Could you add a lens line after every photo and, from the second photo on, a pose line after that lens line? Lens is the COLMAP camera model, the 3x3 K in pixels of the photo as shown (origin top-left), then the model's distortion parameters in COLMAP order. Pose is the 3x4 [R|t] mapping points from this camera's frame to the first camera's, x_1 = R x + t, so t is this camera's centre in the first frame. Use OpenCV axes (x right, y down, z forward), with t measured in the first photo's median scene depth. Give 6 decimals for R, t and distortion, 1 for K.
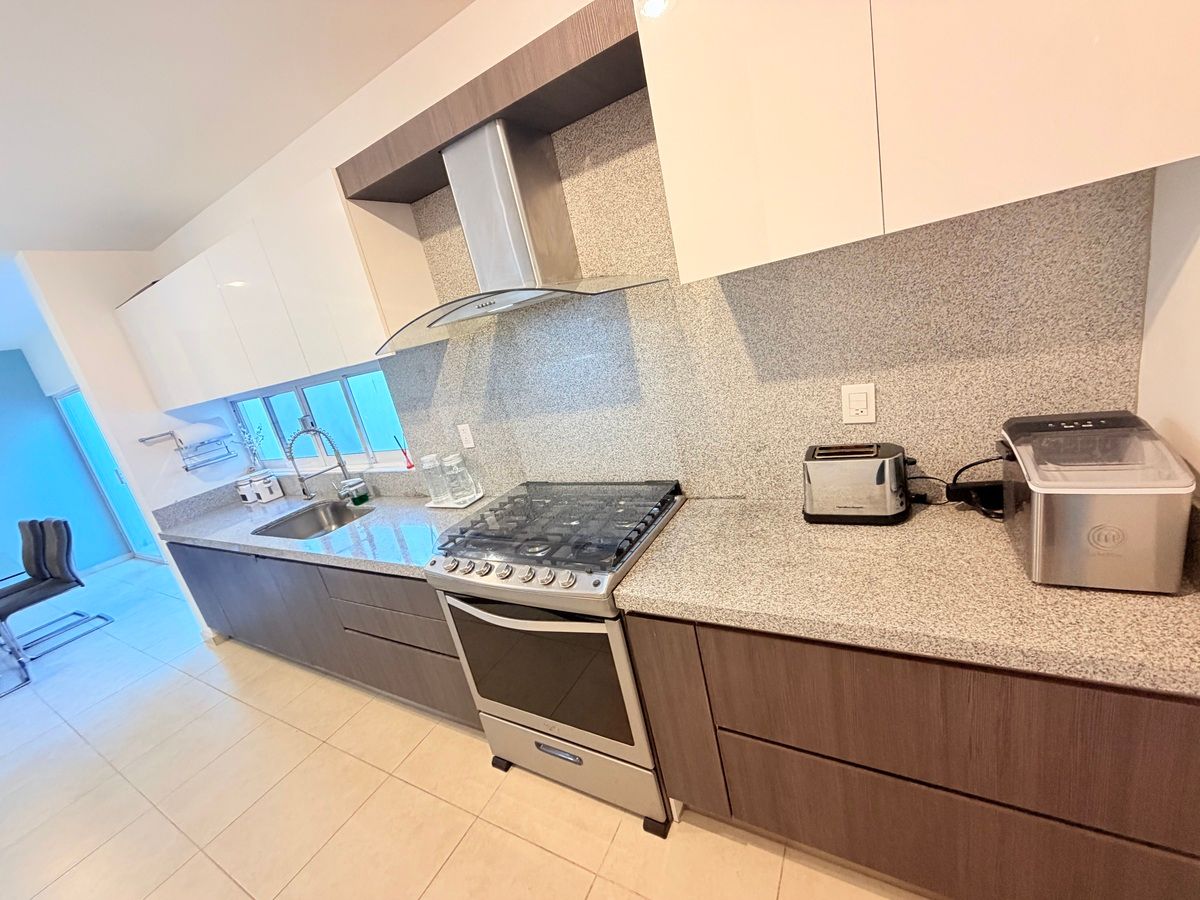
lens RADIAL K [[479.7, 0, 596.7], [0, 479.7, 448.9], [0, 0, 1]] dist [0.001301, -0.000139]
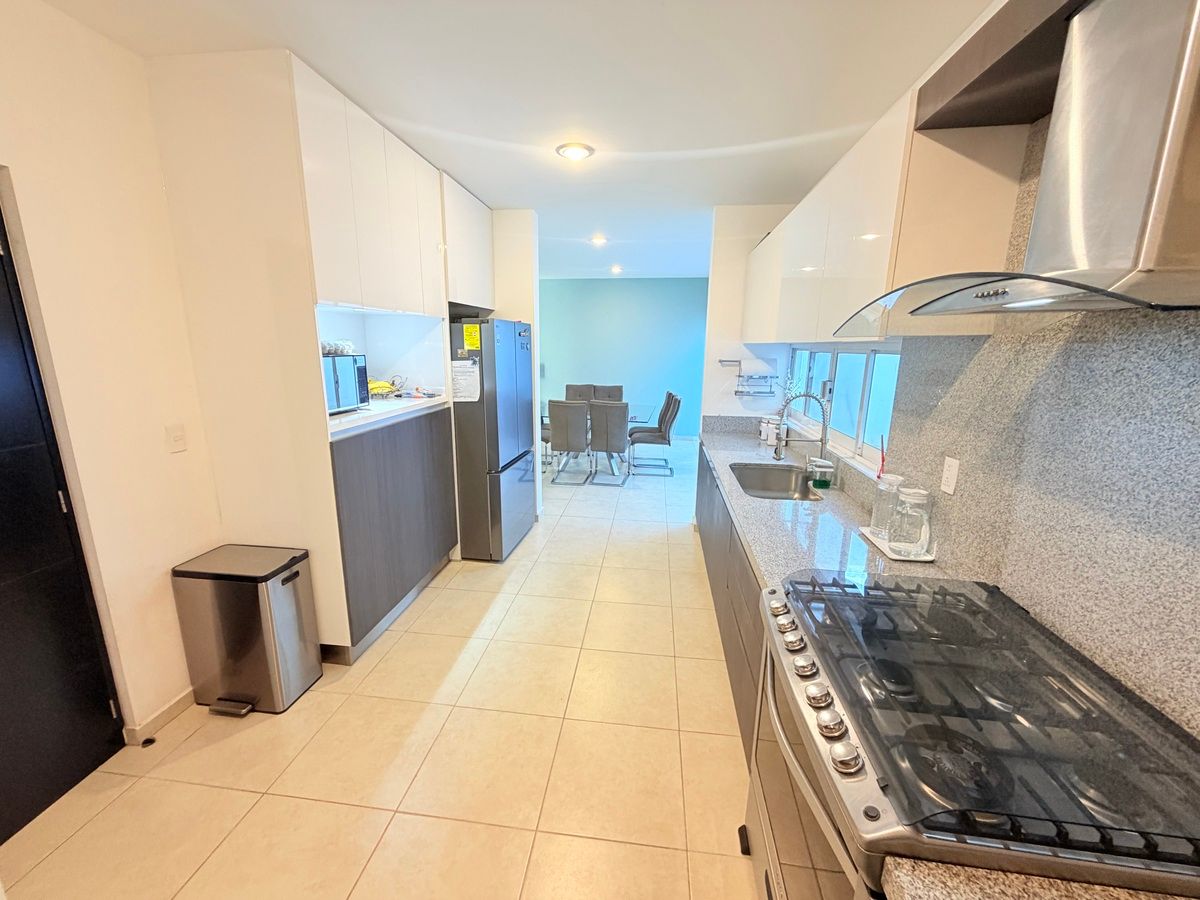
lens RADIAL K [[480.0, 0, 596.0], [0, 480.0, 448.2], [0, 0, 1]] dist [0.000400, 0.000266]
pose [[0.372543, 0.409053, -0.832999, 0.105420], [-0.337466, 0.895876, 0.289004, -0.094866], [0.864481, 0.173443, 0.471794, 0.233426]]
